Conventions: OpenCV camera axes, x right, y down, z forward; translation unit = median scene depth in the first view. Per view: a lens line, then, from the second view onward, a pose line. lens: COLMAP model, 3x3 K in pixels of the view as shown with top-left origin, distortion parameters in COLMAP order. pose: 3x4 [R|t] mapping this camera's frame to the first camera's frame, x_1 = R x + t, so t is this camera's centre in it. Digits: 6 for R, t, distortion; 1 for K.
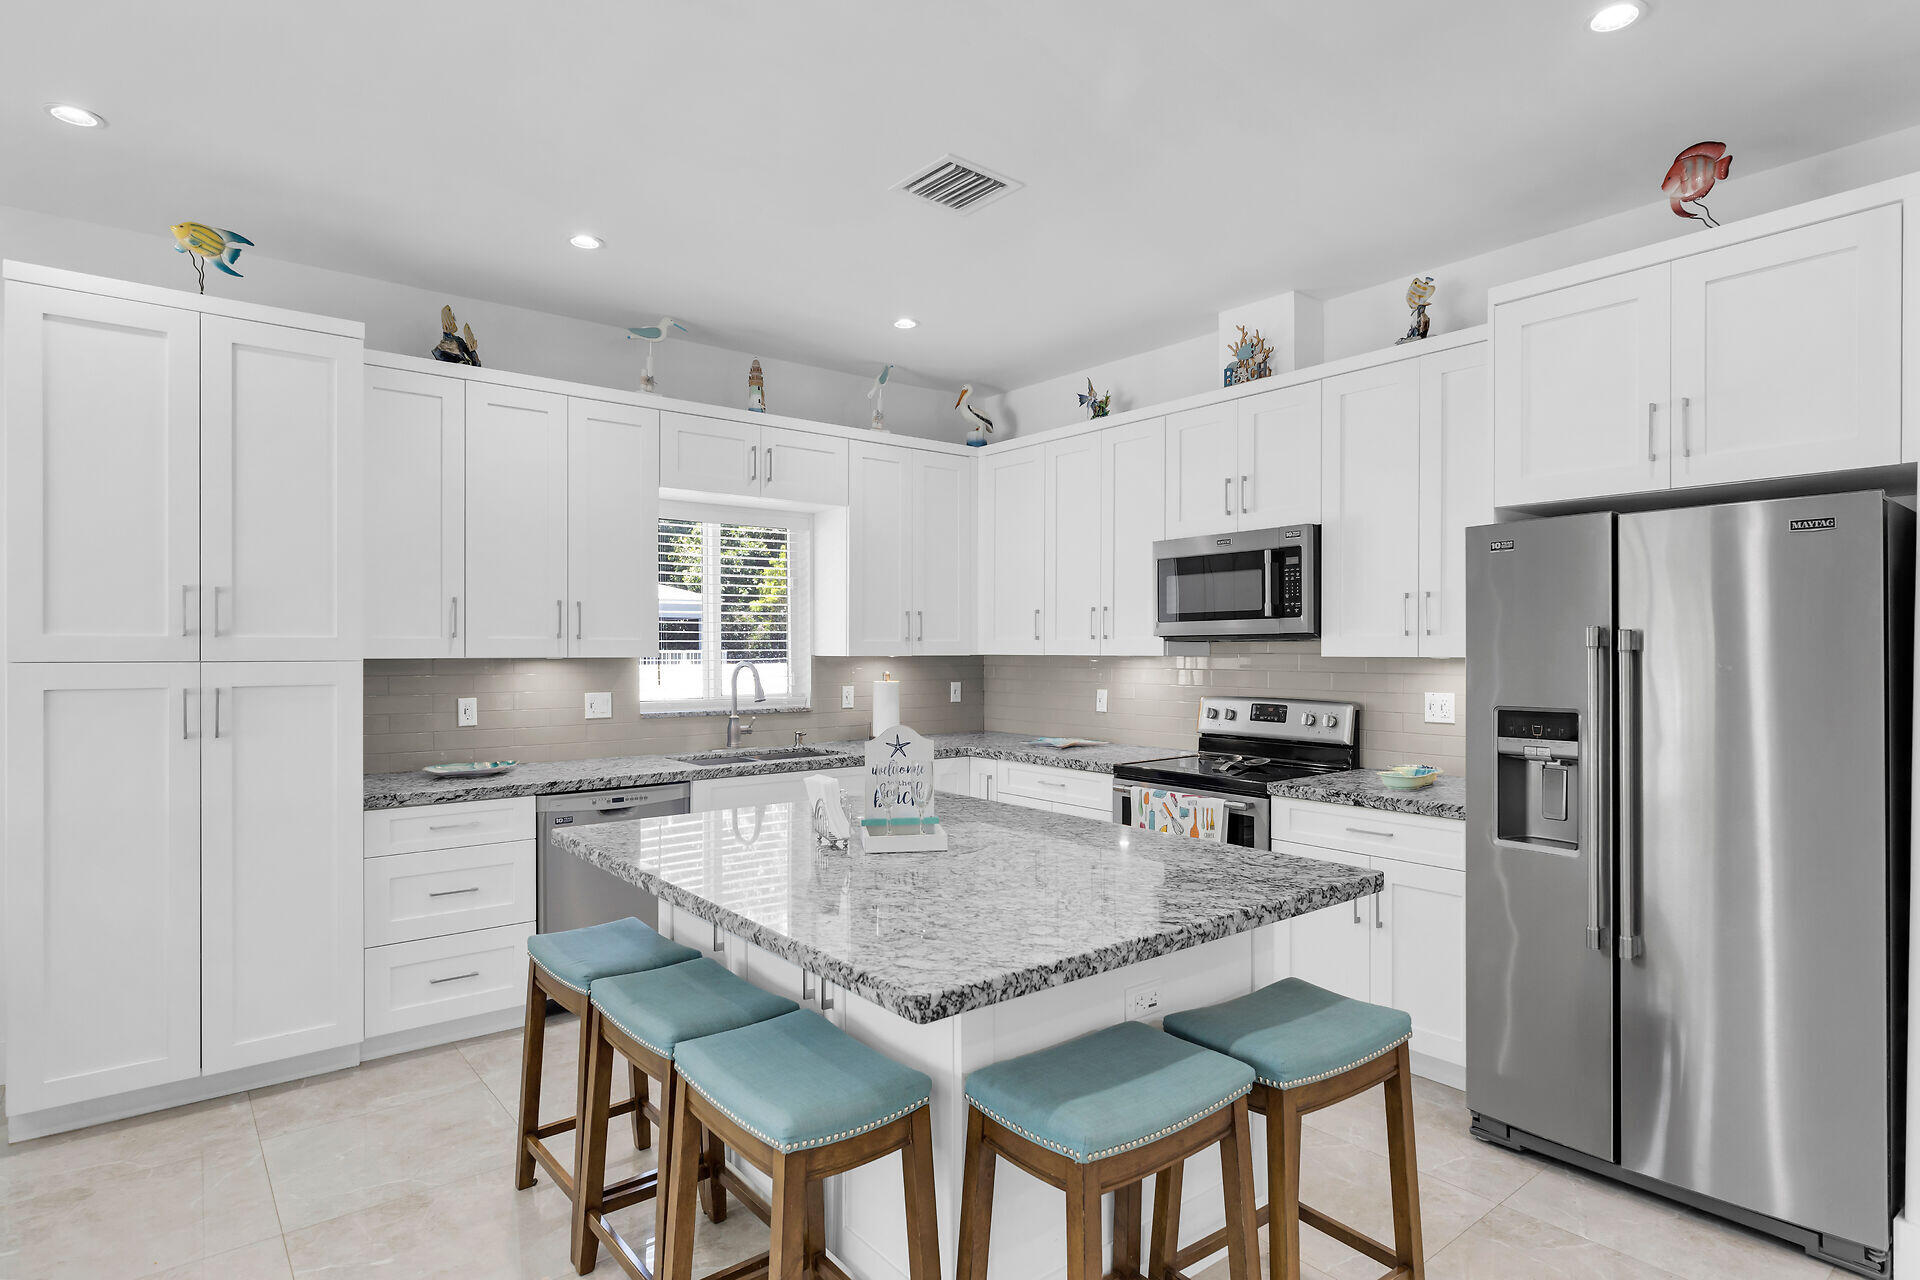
lens RADIAL K [[1011.8, 0, 965.0], [0, 1011.8, 646.8], [0, 0, 1]] dist [-0.001157, 0.000099]
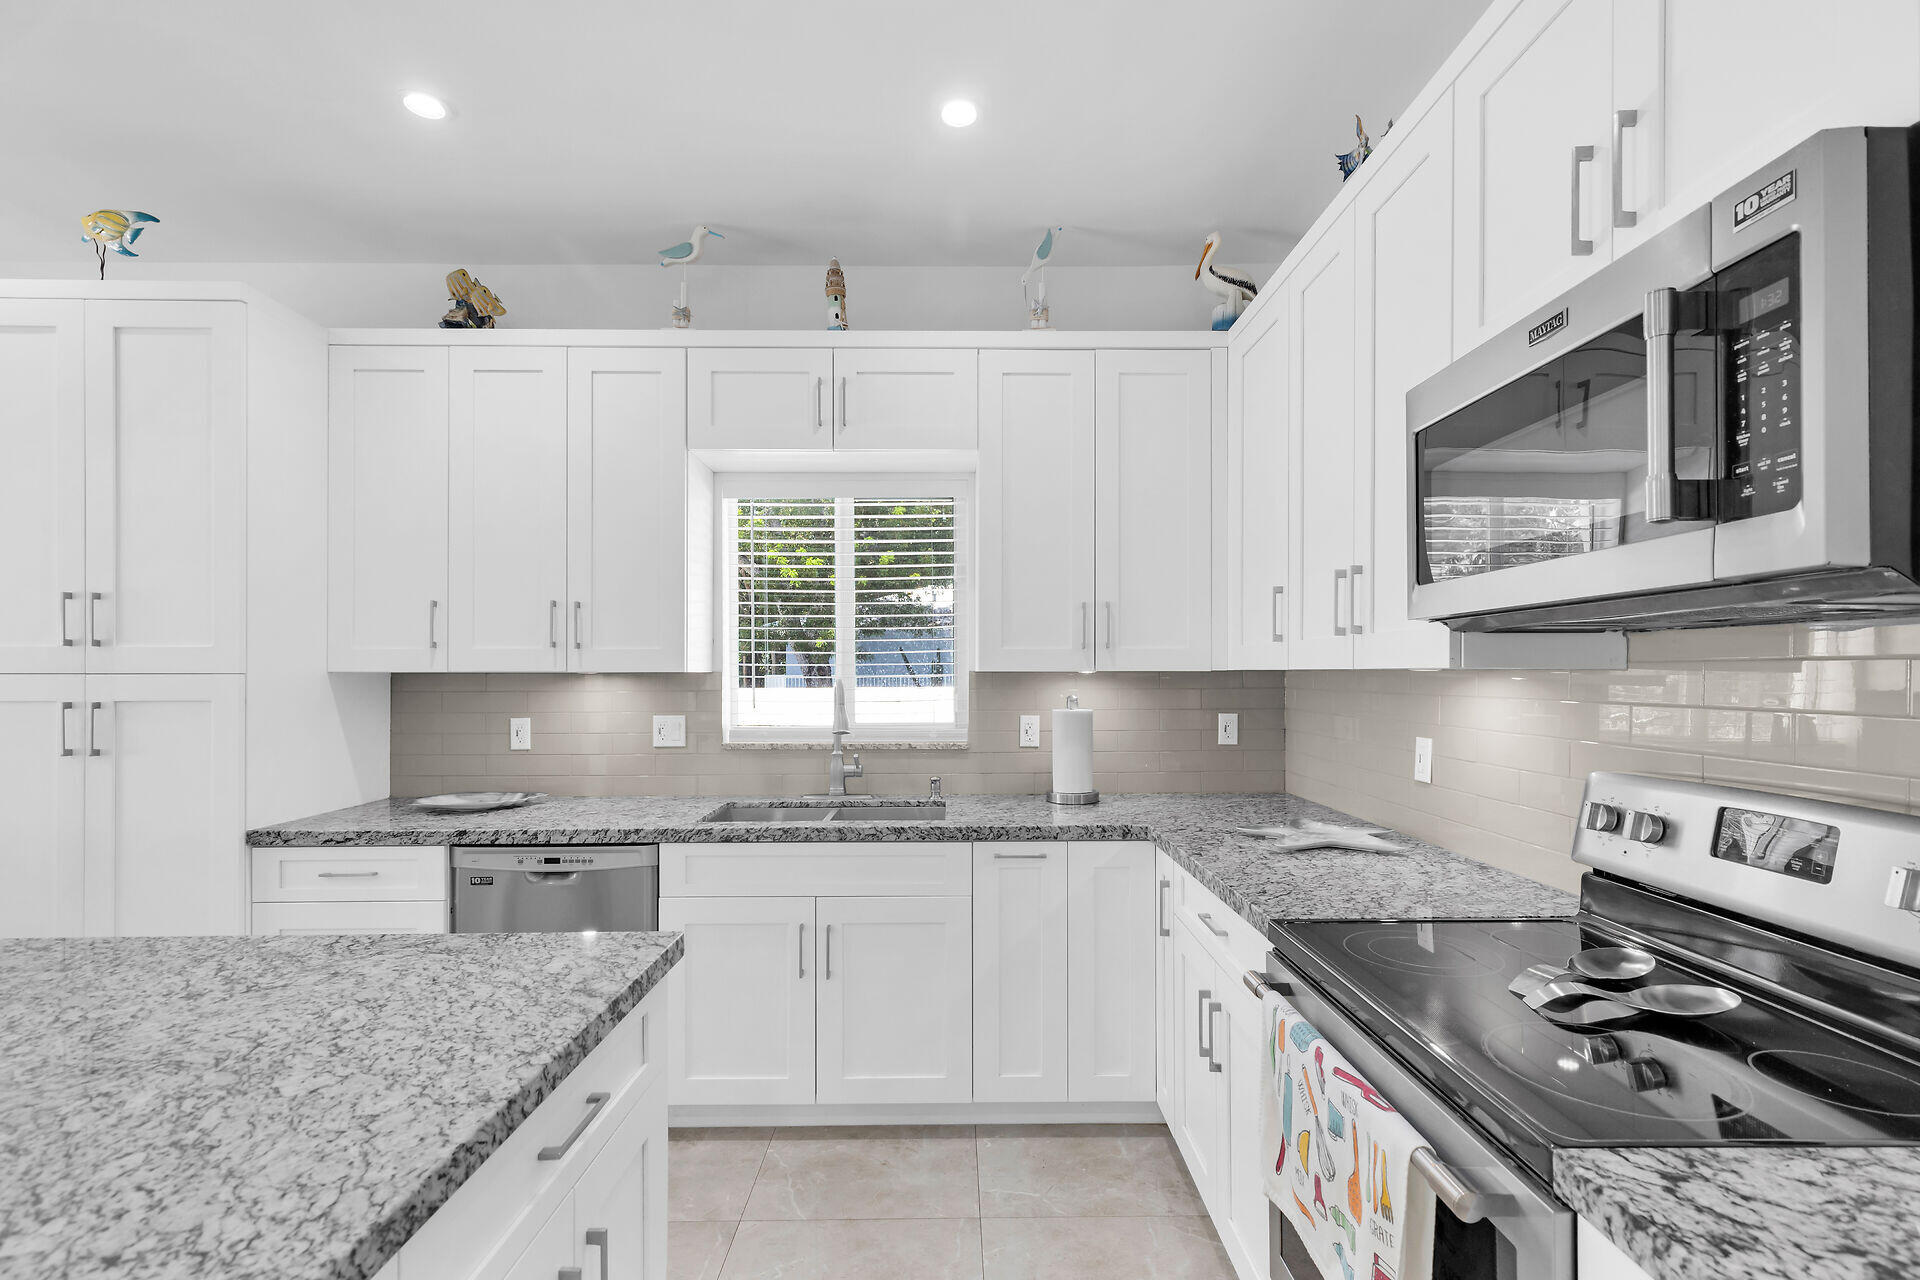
lens RADIAL K [[870.6, 0, 959.1], [0, 870.6, 672.3], [0, 0, 1]] dist [0.004803, 0.000431]
pose [[0.784406, -0.001260, -0.620247, 0.289333], [0.002451, 0.999996, 0.001069, 0.011134], [0.620243, -0.002359, 0.784406, 0.663071]]
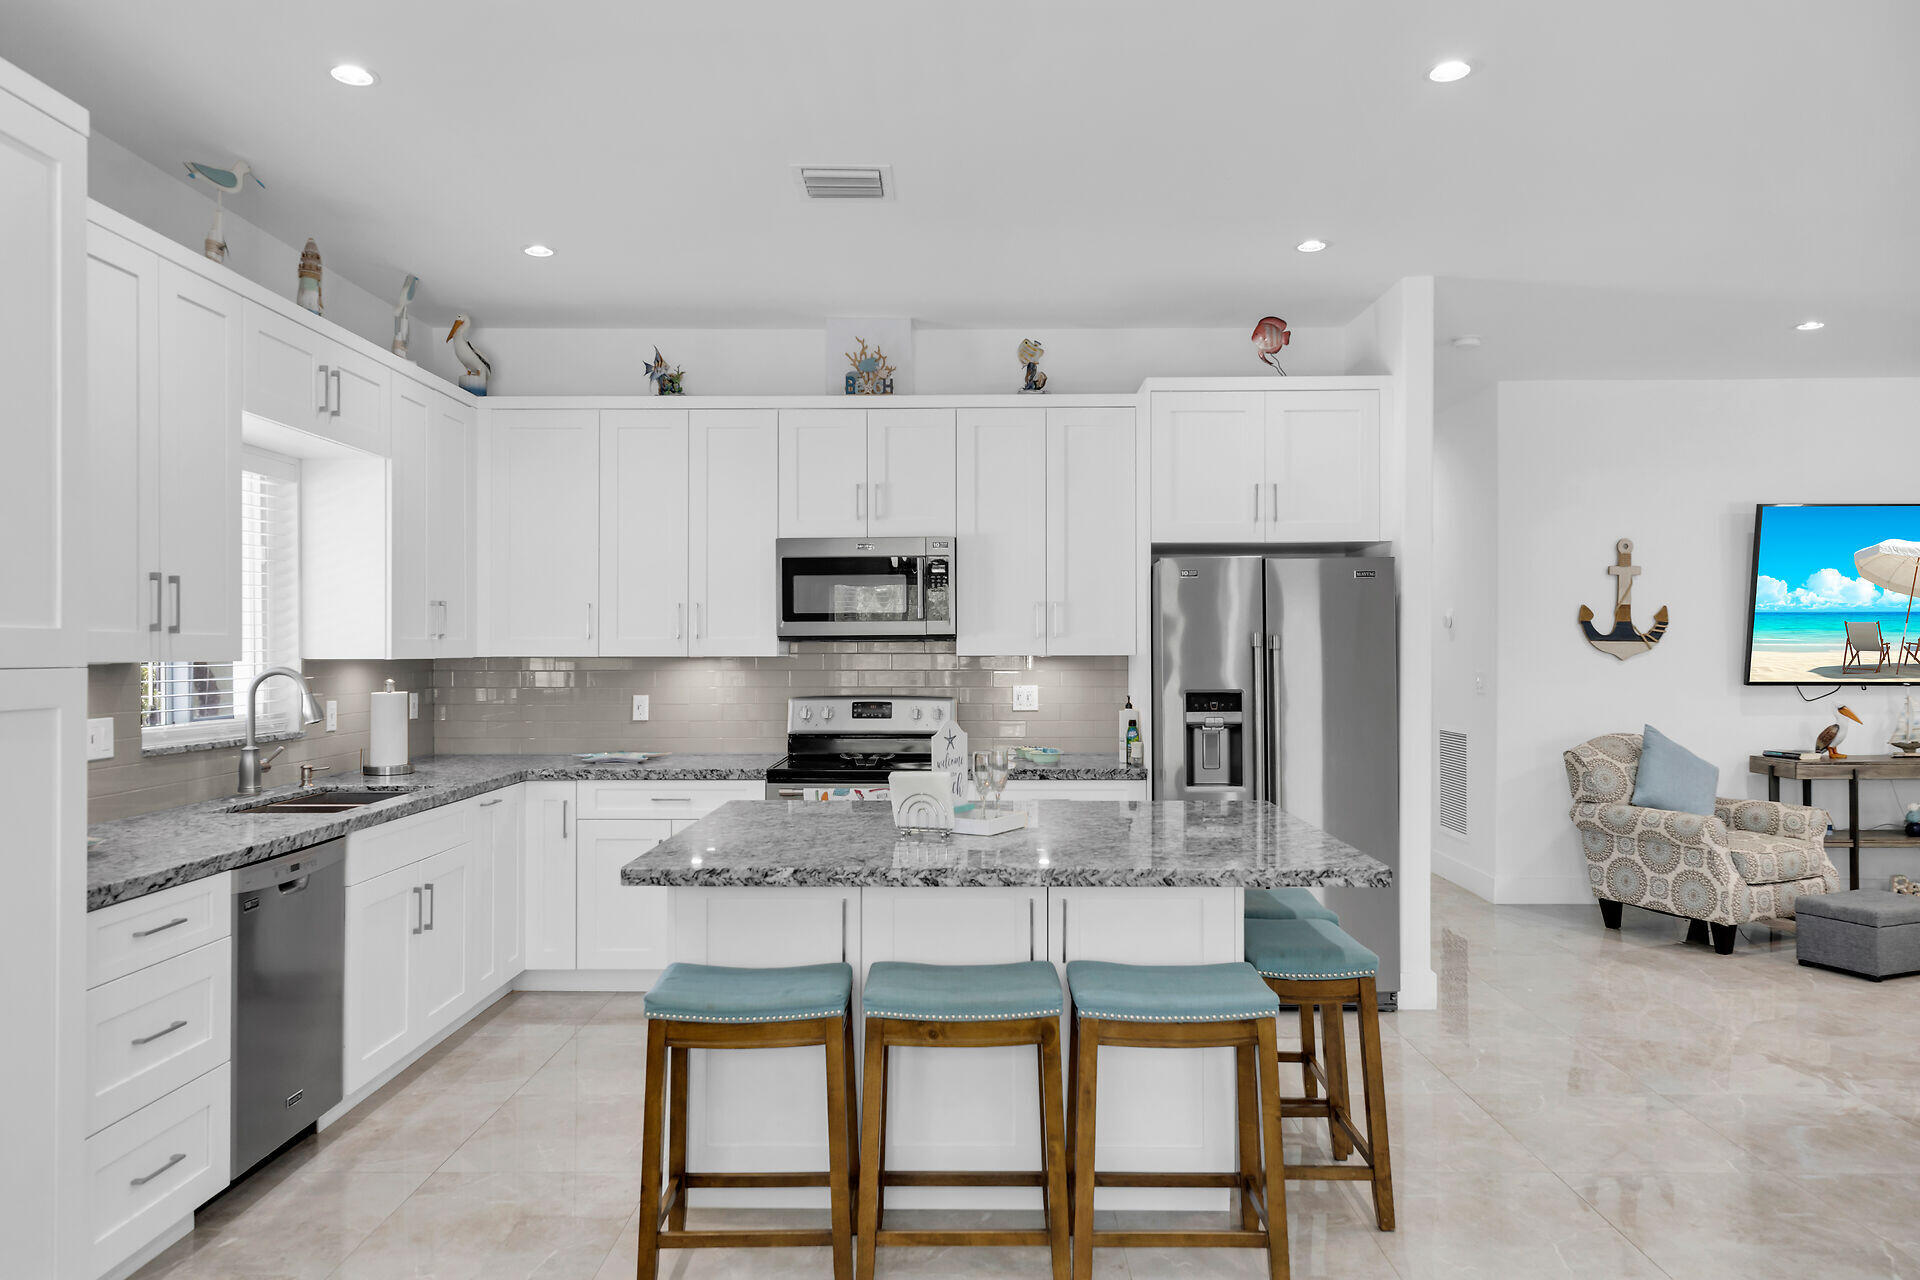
lens RADIAL K [[1278.6, 0, 960.0], [0, 1278.6, 640.0], [0, 0, 1]] dist [0.003449, 0.000902]
pose [[0.636849, 0.005784, 0.770966, -0.710598], [-0.000283, 0.999974, -0.007268, 0.002443], [-0.770988, 0.004410, 0.636834, 0.090923]]
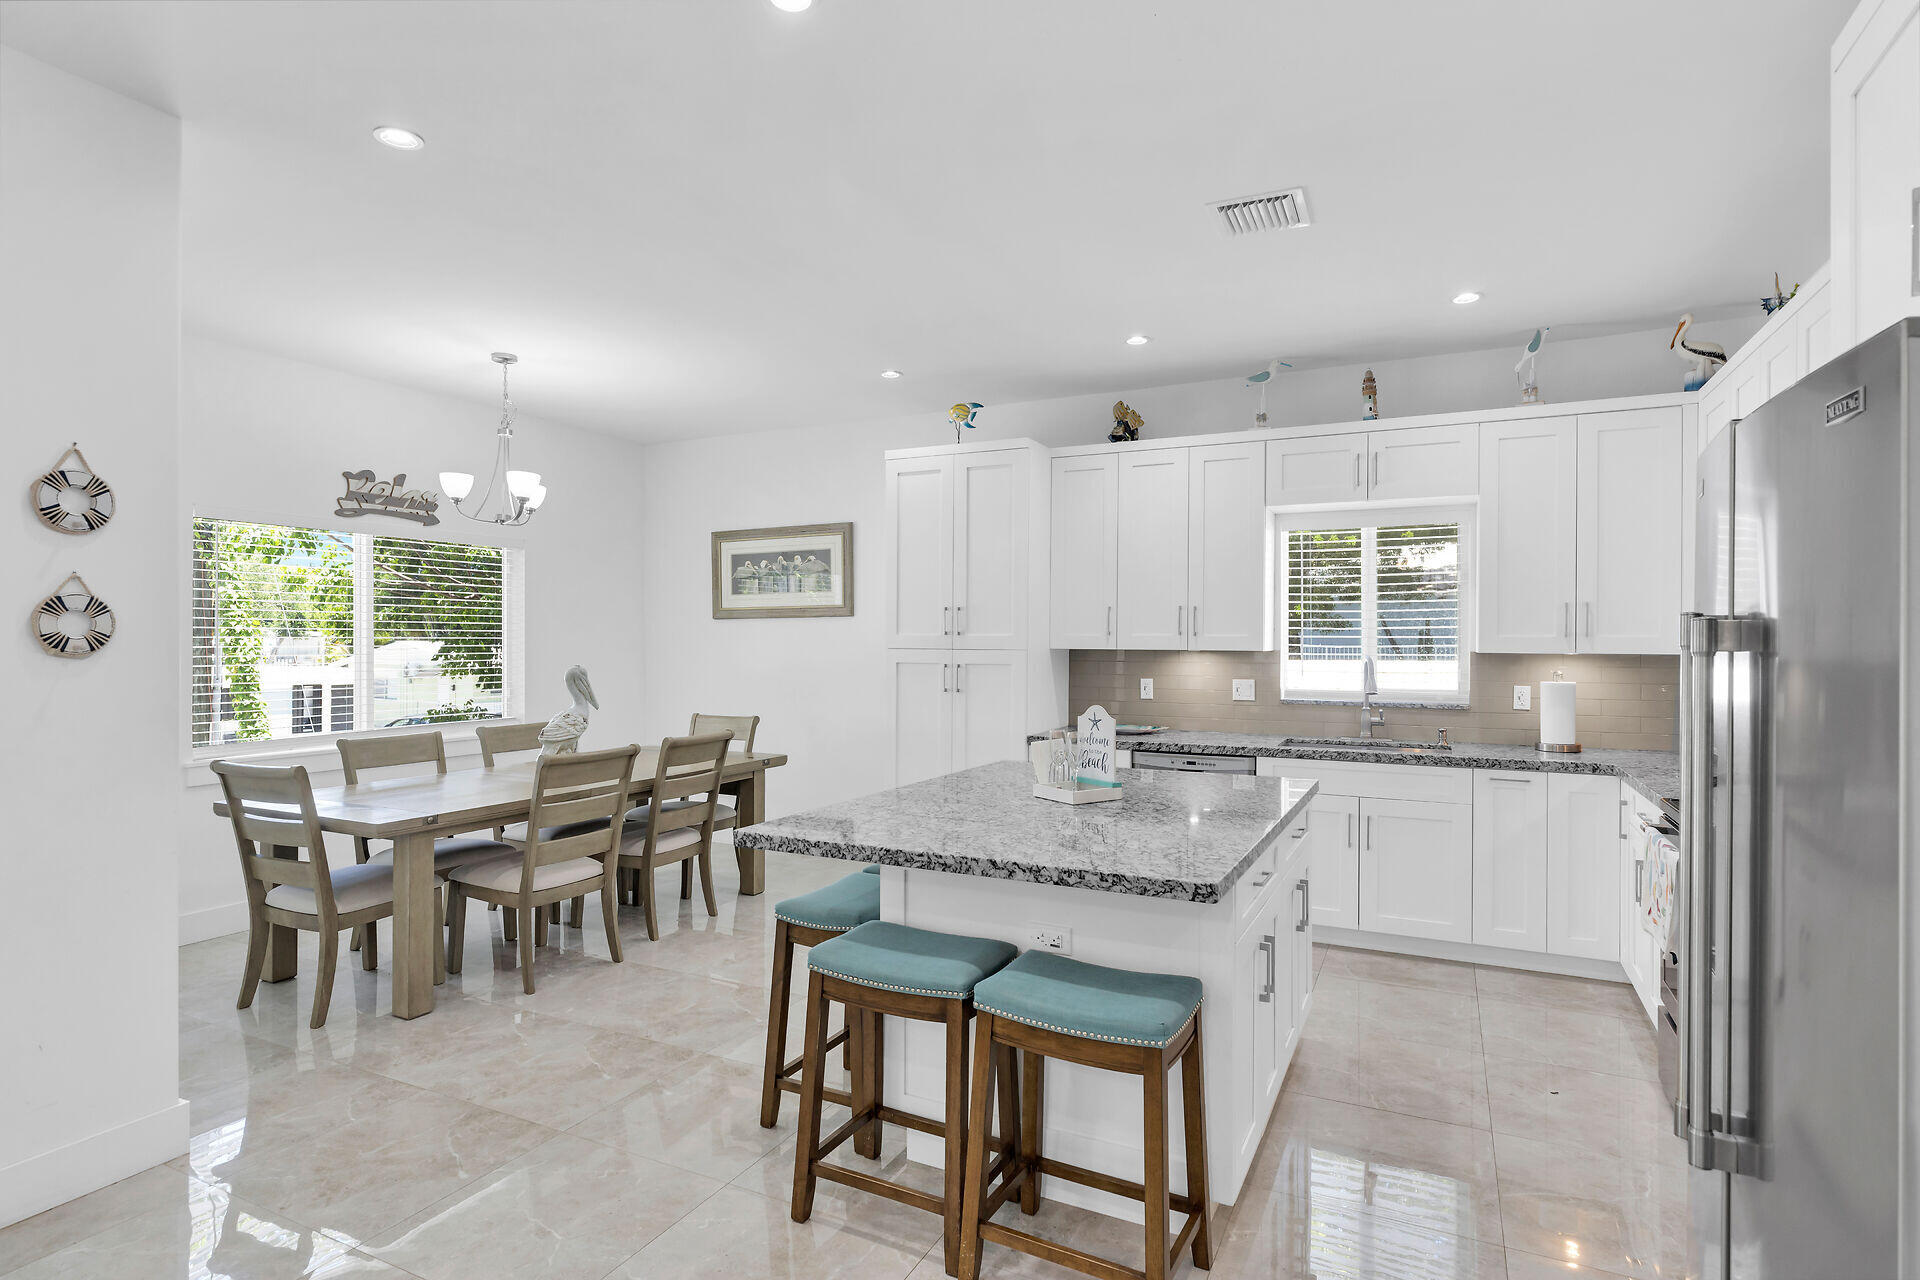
lens RADIAL K [[970.6, 0, 968.5], [0, 970.6, 637.1], [0, 0, 1]] dist [0.001887, -0.000072]
pose [[0.424106, -0.001022, -0.905612, 0.623469], [-0.003122, 0.999992, -0.002591, -0.002062], [0.905607, 0.003926, 0.424099, 0.225959]]
